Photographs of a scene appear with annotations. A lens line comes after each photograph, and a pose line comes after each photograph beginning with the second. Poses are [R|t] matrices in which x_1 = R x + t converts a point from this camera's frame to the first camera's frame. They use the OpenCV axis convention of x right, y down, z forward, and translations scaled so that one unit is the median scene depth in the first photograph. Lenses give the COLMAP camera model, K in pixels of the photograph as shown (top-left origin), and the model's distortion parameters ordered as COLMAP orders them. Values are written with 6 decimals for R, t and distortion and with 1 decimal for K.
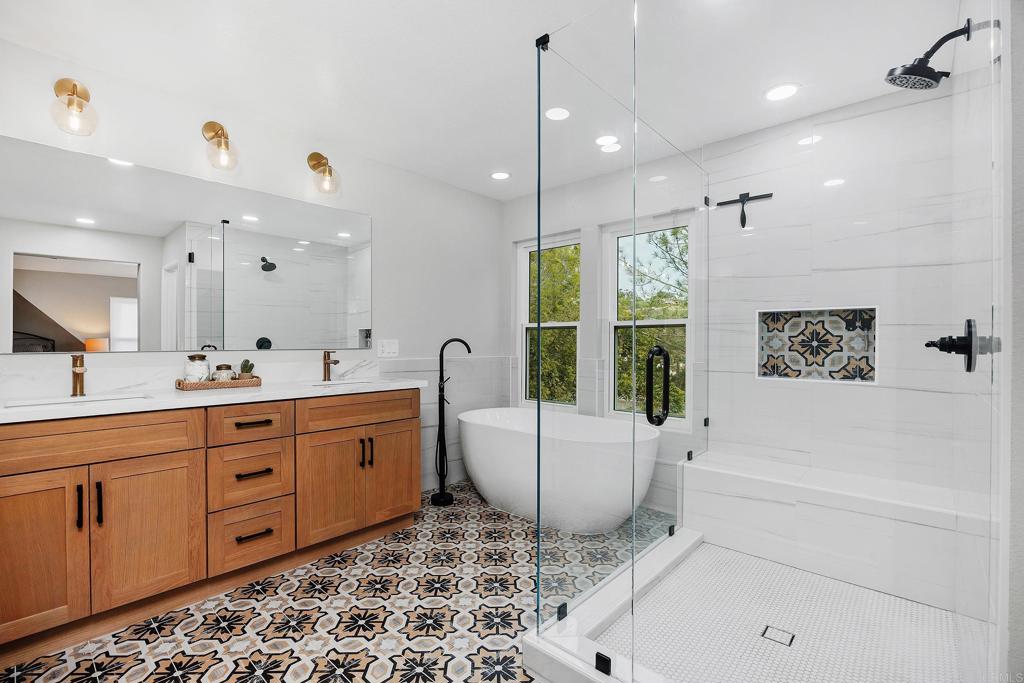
lens RADIAL K [[466.0, 0, 512.0], [0, 466.0, 341.5], [0, 0, 1]] dist [-0.000910, -0.000137]
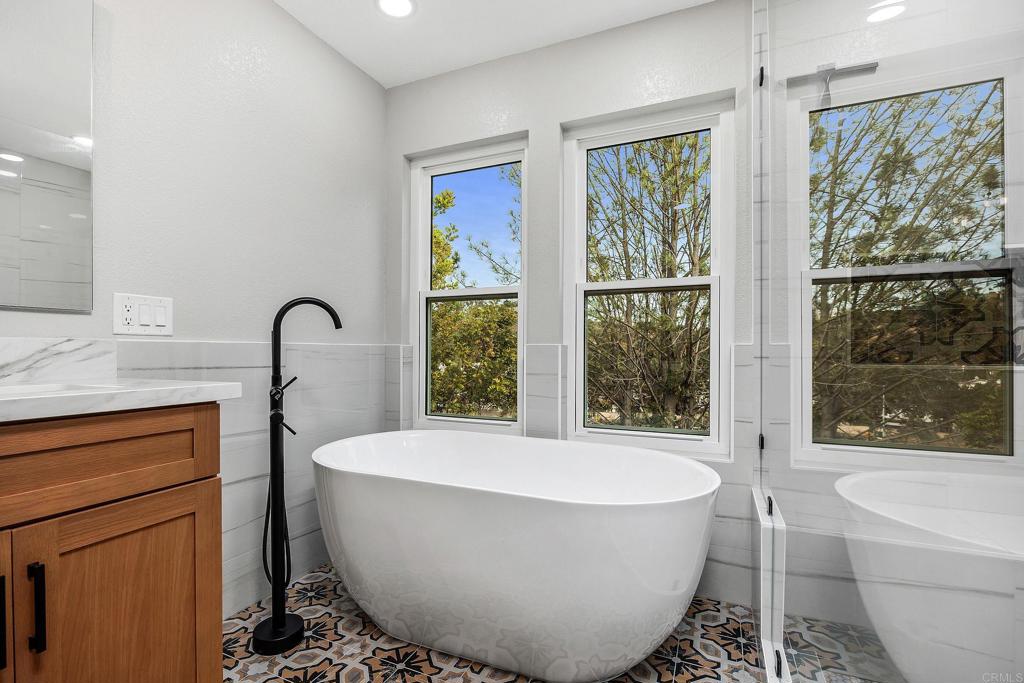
lens RADIAL K [[470.5, 0, 510.9], [0, 470.5, 350.5], [0, 0, 1]] dist [-0.004663, -0.000733]
pose [[0.948764, -0.000472, 0.315987, -0.075343], [-0.000022, 0.999999, 0.001559, 0.047438], [-0.315987, -0.001486, 0.948762, 0.465395]]
